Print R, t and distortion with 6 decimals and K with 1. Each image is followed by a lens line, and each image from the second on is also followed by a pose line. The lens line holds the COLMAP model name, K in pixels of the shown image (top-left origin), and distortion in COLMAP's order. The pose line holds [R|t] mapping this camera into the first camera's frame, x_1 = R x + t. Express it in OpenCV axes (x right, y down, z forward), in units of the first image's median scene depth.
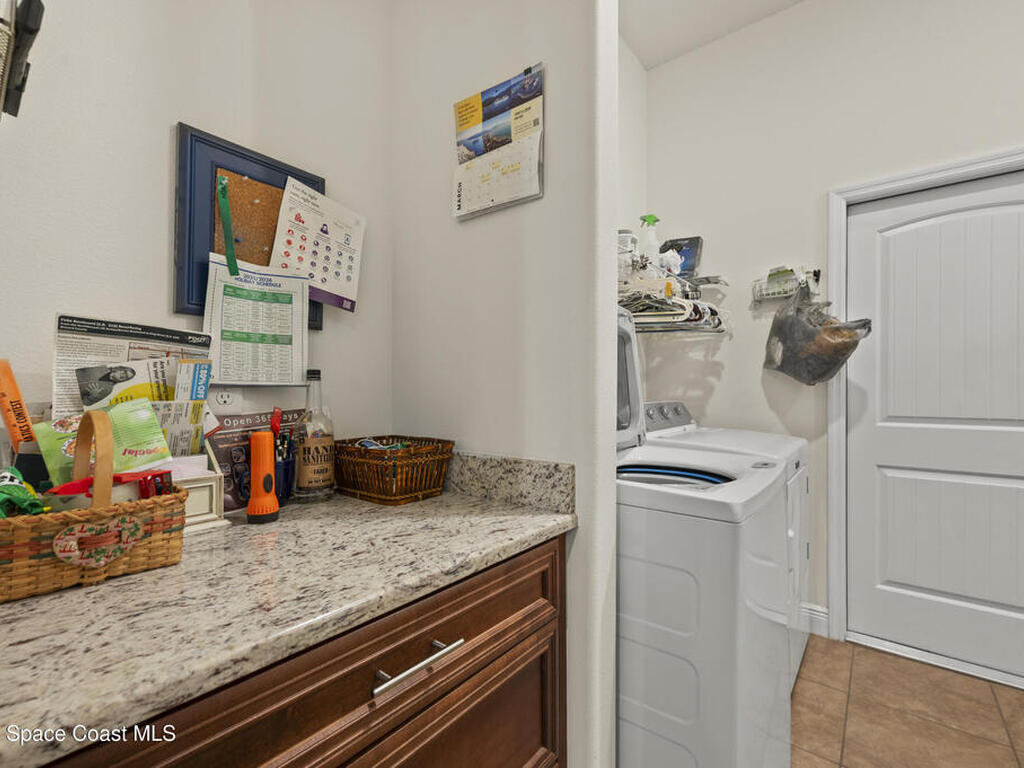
lens RADIAL K [[461.2, 0, 512.9], [0, 461.2, 390.6], [0, 0, 1]] dist [-0.002761, 0.000417]
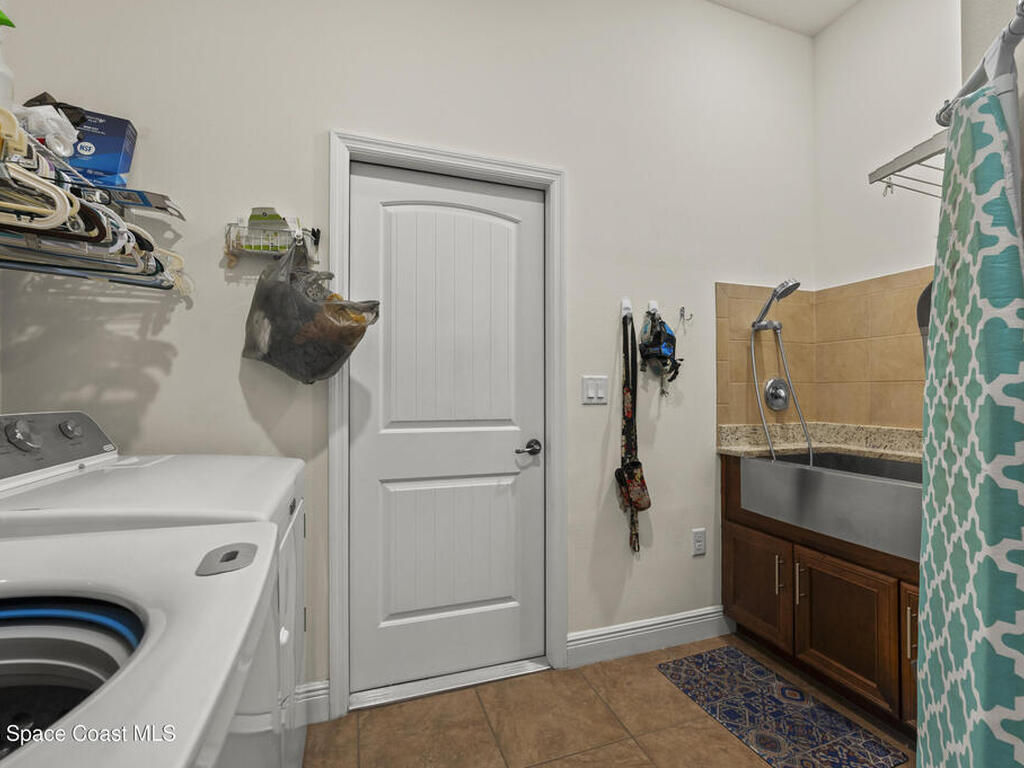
lens RADIAL K [[461.2, 0, 513.1], [0, 461.2, 393.1], [0, 0, 1]] dist [-0.002761, 0.000417]
pose [[0.528841, 0.000740, 0.848720, 0.201260], [-0.002347, 0.999997, 0.000591, 0.001574], [-0.848717, -0.002304, 0.528841, 0.342612]]
